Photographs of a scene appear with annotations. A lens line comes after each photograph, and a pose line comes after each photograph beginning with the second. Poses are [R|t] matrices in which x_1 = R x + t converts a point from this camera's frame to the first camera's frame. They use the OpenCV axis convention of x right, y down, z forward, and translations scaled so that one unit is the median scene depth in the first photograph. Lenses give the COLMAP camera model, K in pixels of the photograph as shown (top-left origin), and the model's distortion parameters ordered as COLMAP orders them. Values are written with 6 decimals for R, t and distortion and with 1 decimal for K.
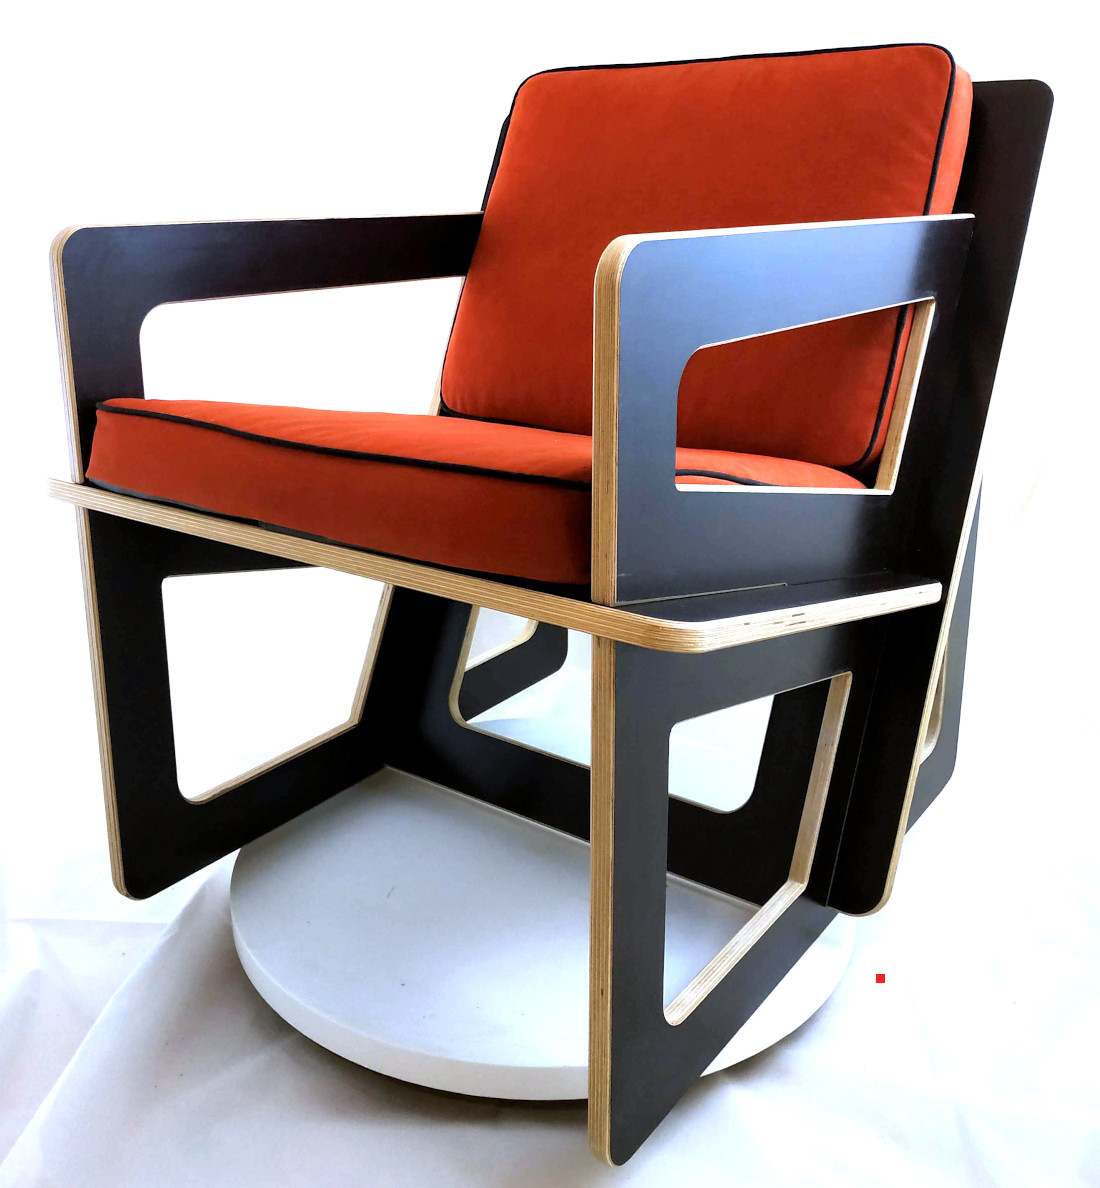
lens RADIAL K [[1211.4, 0, 549.9], [0, 1211.4, 540.3], [0, 0, 1]] dist [-0.011173, -0.010559]
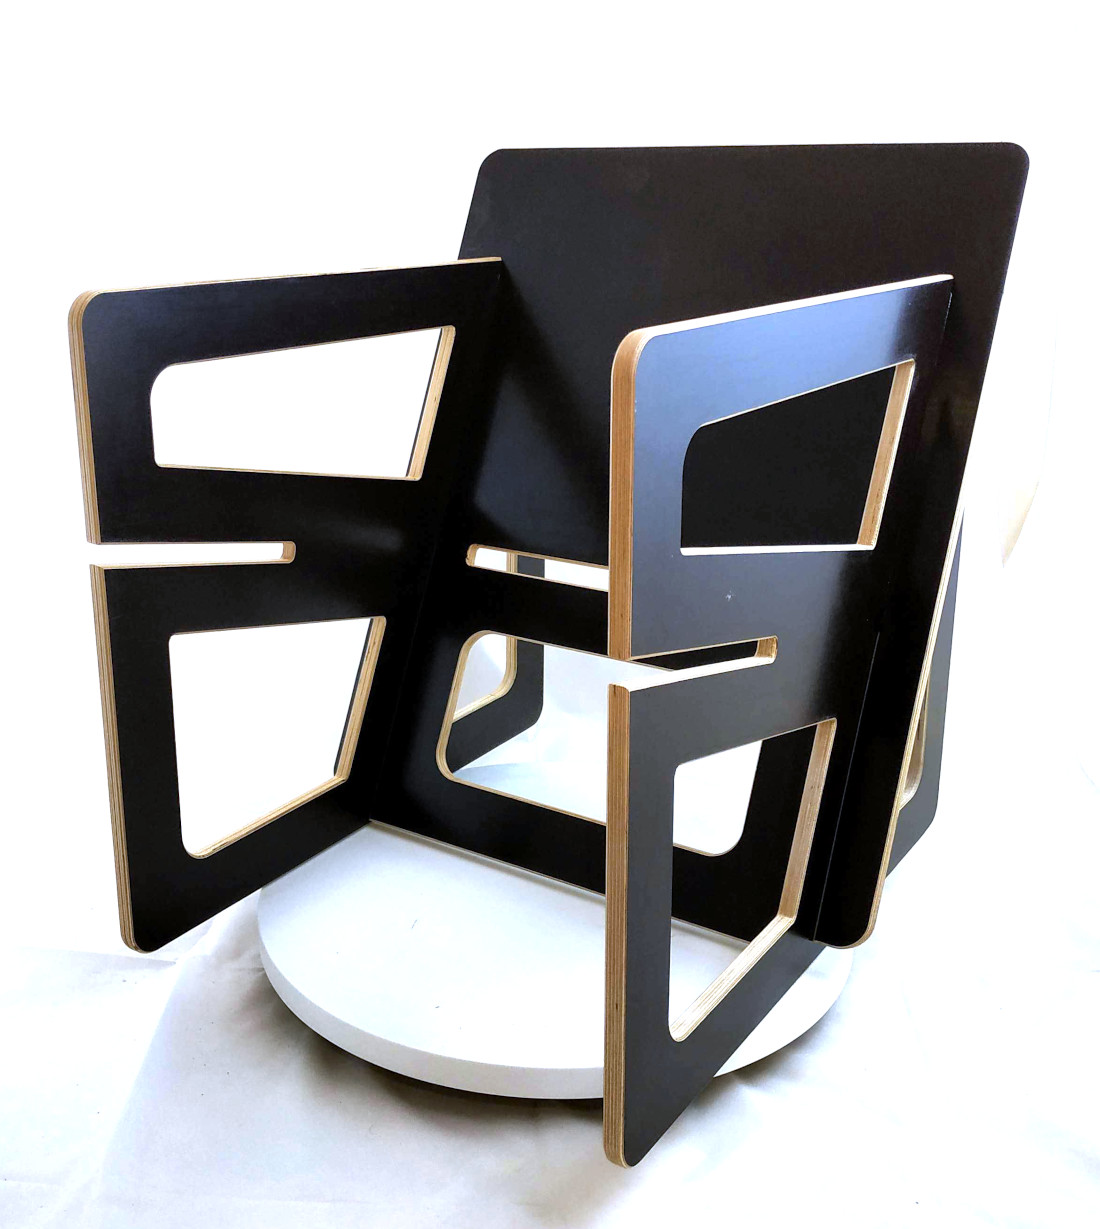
lens RADIAL K [[1360.9, 0, 550.0], [0, 1360.9, 614.5], [0, 0, 1]] dist [0.016525, 0.009835]
pose [[0.999118, -0.009372, 0.040932, -0.048314], [0.008362, 0.999658, 0.024788, -0.013134], [-0.041150, -0.024424, 0.998854, -0.175781]]
